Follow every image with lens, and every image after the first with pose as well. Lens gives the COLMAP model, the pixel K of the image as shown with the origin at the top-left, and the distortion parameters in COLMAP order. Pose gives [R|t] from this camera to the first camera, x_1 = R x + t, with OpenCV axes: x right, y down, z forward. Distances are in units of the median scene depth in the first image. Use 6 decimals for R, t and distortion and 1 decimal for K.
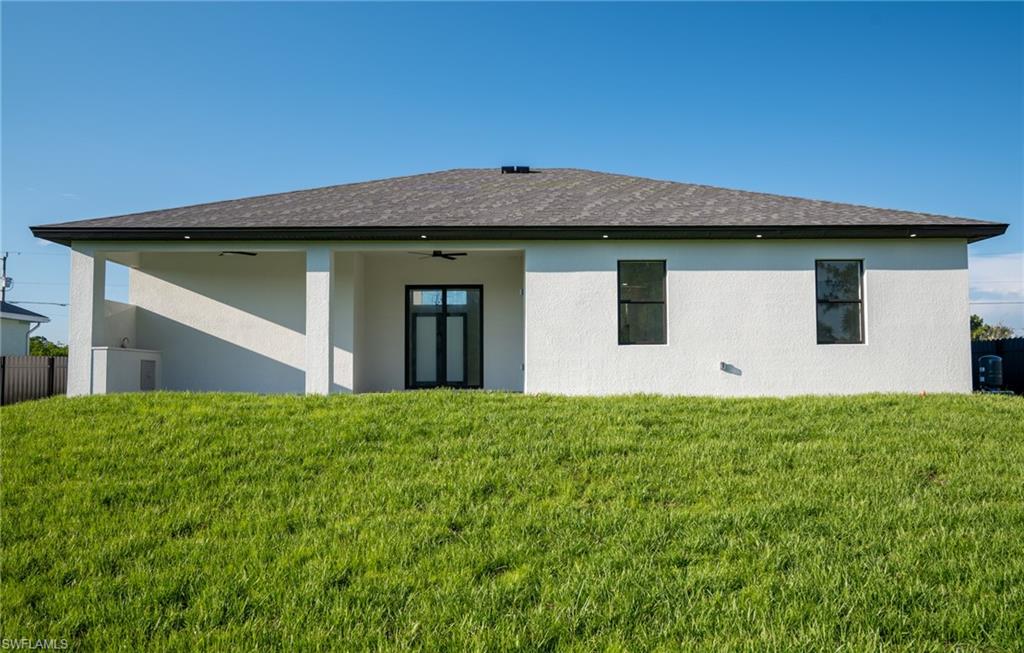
lens RADIAL K [[756.5, 0, 512.0], [0, 756.5, 326.5], [0, 0, 1]] dist [0.052525, 0.000379]
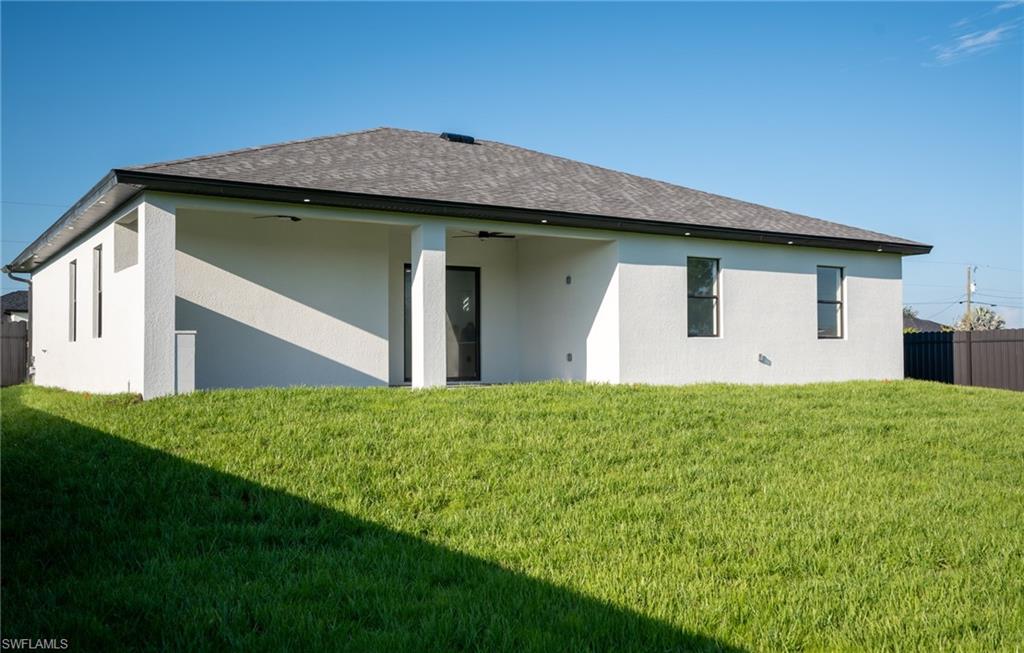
lens RADIAL K [[932.6, 0, 512.0], [0, 932.6, 326.5], [0, 0, 1]] dist [0.097818, 0.008152]
pose [[0.860529, 0.018962, 0.509049, -0.721555], [-0.029985, 0.999460, 0.013458, -0.000682], [-0.508519, -0.026845, 0.860632, 0.006145]]
